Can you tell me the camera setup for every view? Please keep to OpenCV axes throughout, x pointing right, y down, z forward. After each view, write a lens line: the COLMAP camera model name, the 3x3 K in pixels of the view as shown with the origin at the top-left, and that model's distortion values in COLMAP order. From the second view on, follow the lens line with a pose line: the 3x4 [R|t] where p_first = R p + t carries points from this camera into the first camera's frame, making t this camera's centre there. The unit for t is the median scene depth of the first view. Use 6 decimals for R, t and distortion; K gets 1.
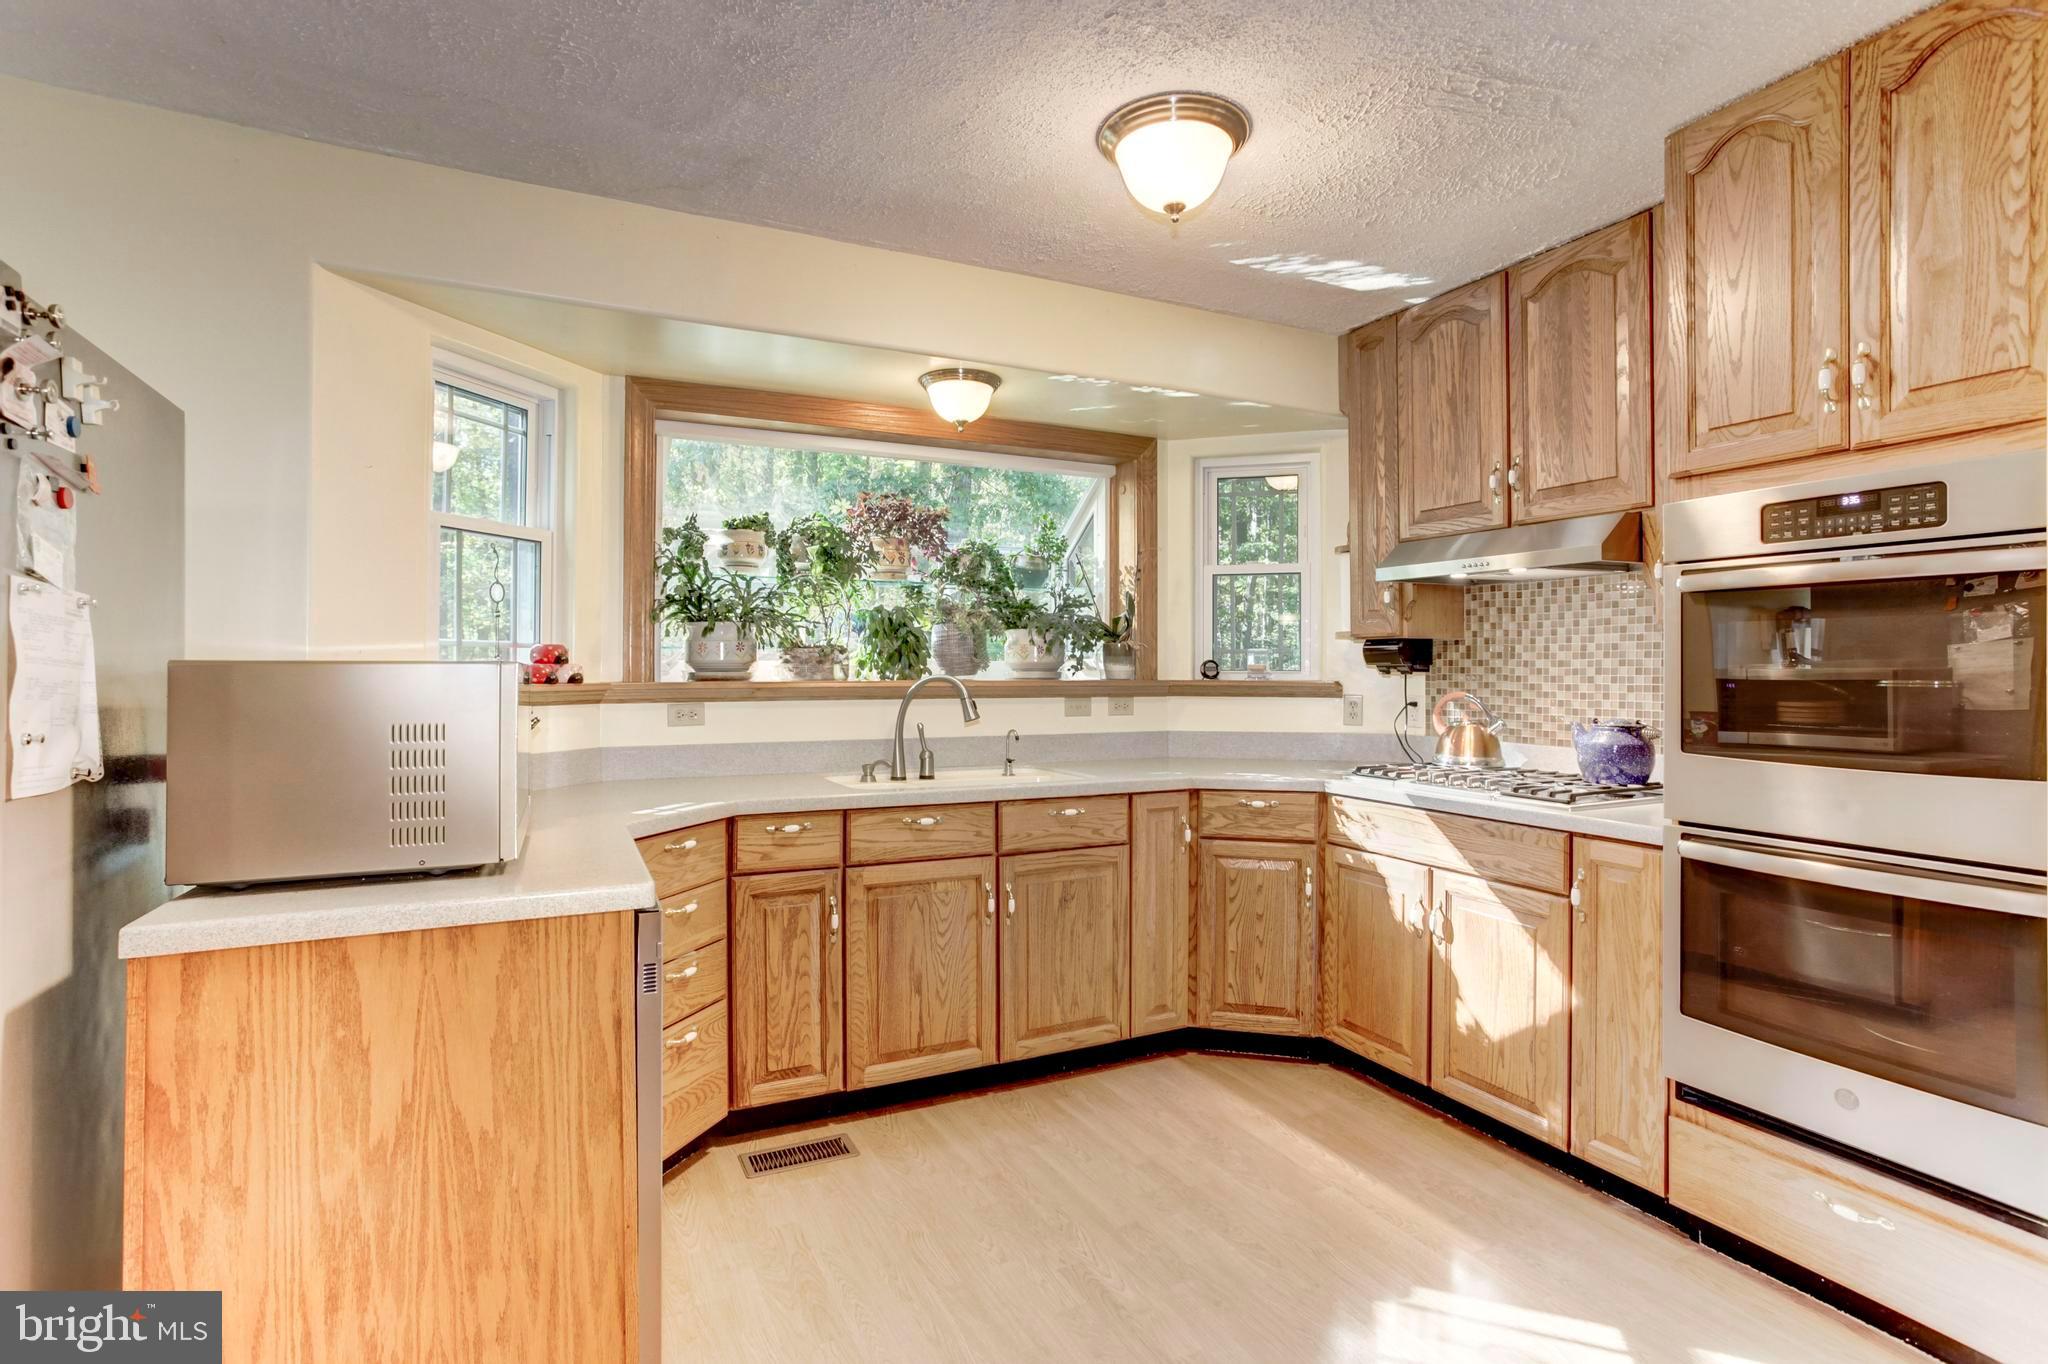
lens RADIAL K [[1000.0, 0, 1031.5], [0, 1000.0, 666.7], [0, 0, 1]] dist [-0.050454, 0.033820]
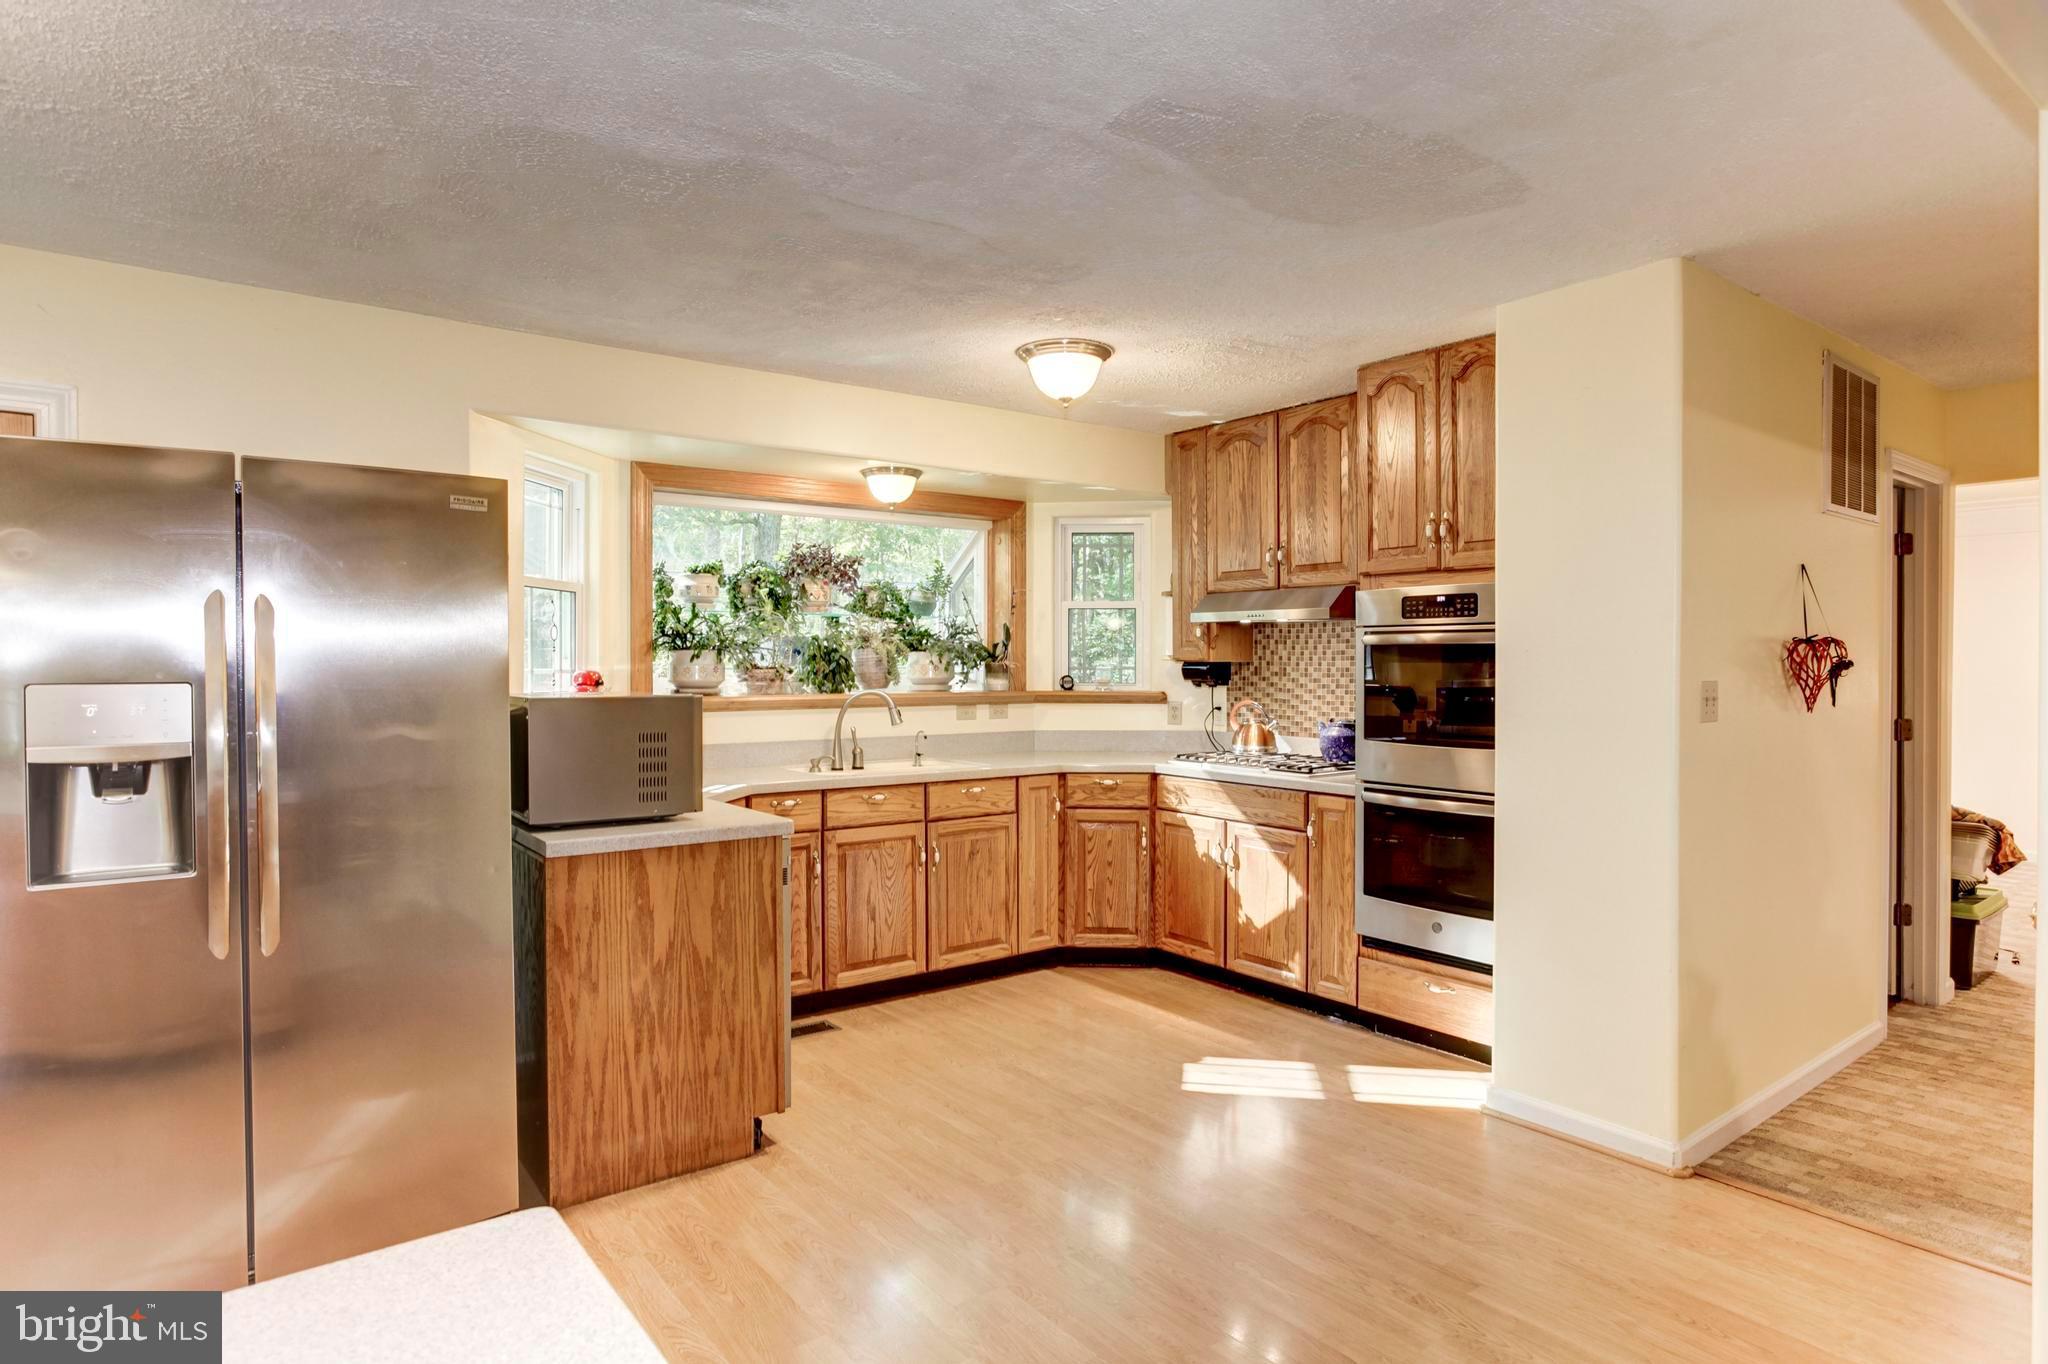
lens RADIAL K [[1197.9, 0, 966.3], [0, 1197.9, 681.6], [0, 0, 1]] dist [-0.033859, -0.000328]
pose [[0.990340, -0.007229, 0.138469, -0.217443], [0.004105, 0.999731, 0.022835, -0.045241], [-0.138596, -0.022046, 0.990104, -0.680671]]
